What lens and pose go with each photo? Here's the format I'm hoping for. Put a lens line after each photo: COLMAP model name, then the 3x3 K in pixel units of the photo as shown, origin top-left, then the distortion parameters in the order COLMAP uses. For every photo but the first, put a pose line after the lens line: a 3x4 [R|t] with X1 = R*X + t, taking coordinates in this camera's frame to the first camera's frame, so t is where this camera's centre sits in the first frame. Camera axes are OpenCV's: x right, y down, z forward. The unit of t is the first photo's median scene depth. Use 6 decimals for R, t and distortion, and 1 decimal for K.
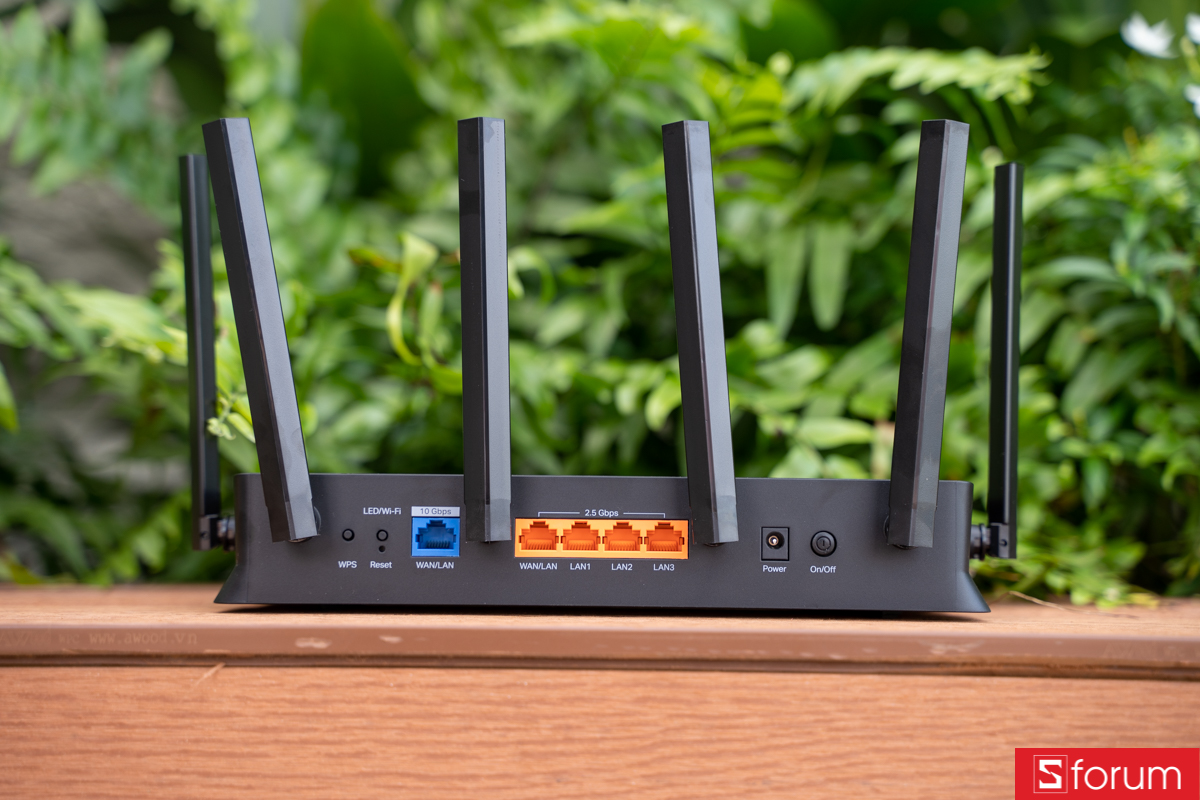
lens RADIAL K [[2524.5, 0, 591.1], [0, 2524.5, 400.2], [0, 0, 1]] dist [0.346411, 0.000000]
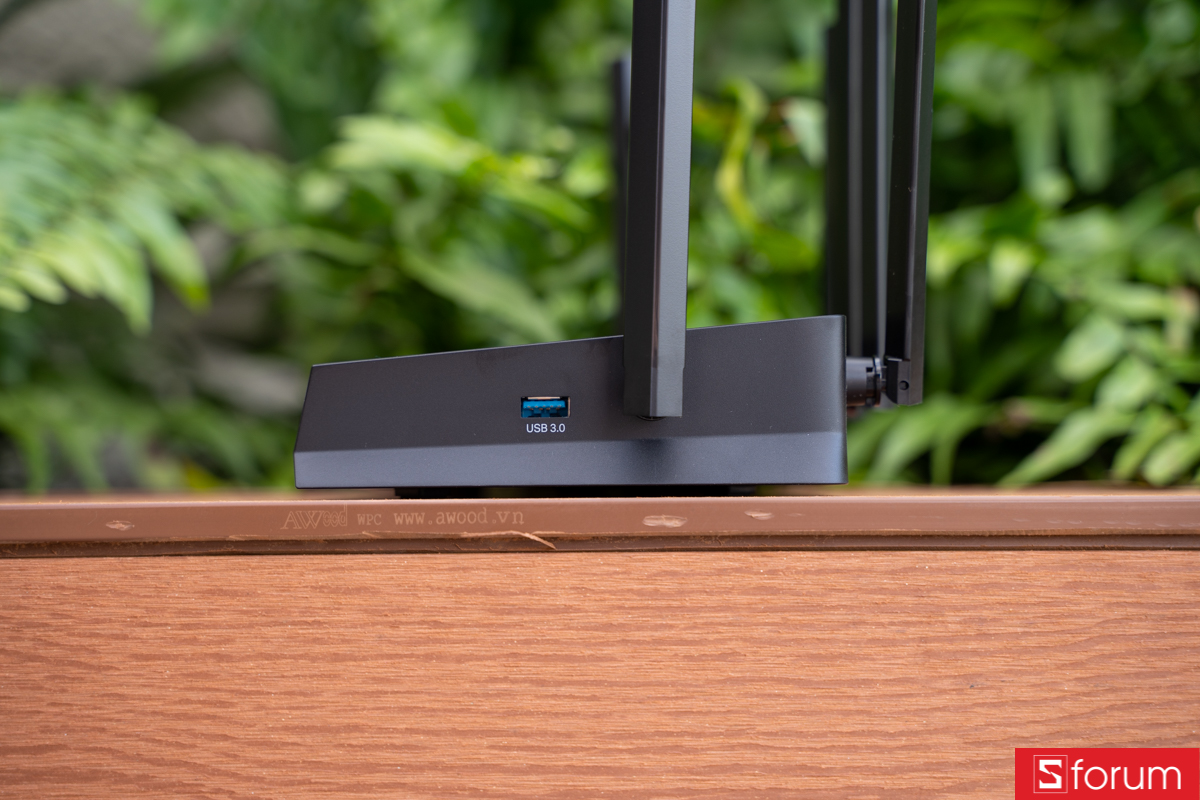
lens RADIAL K [[2524.5, 0, 609.1], [0, 2524.5, 401.2], [0, 0, 1]] dist [0.346411, 0.000000]
pose [[0.999431, -0.019182, 0.027728, -0.148609], [0.018872, 0.999757, 0.011384, 0.047577], [-0.027939, -0.010854, 0.999551, 0.192831]]
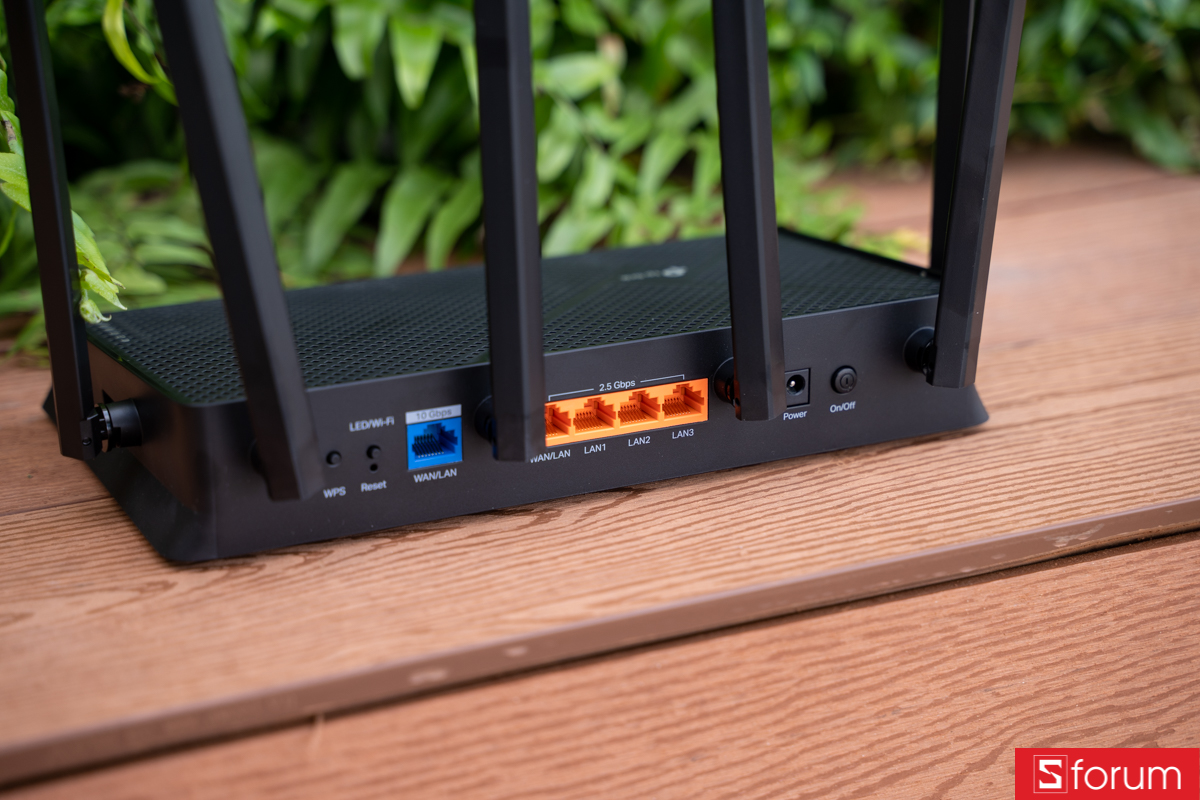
lens RADIAL K [[2524.5, 0, 596.4], [0, 2524.5, 399.1], [0, 0, 1]] dist [0.346411, 0.000000]
pose [[0.899402, -0.156368, 0.408198, -0.378863], [-0.007229, 0.928380, 0.371561, -0.288476], [-0.437063, -0.337134, 0.833856, 0.328616]]
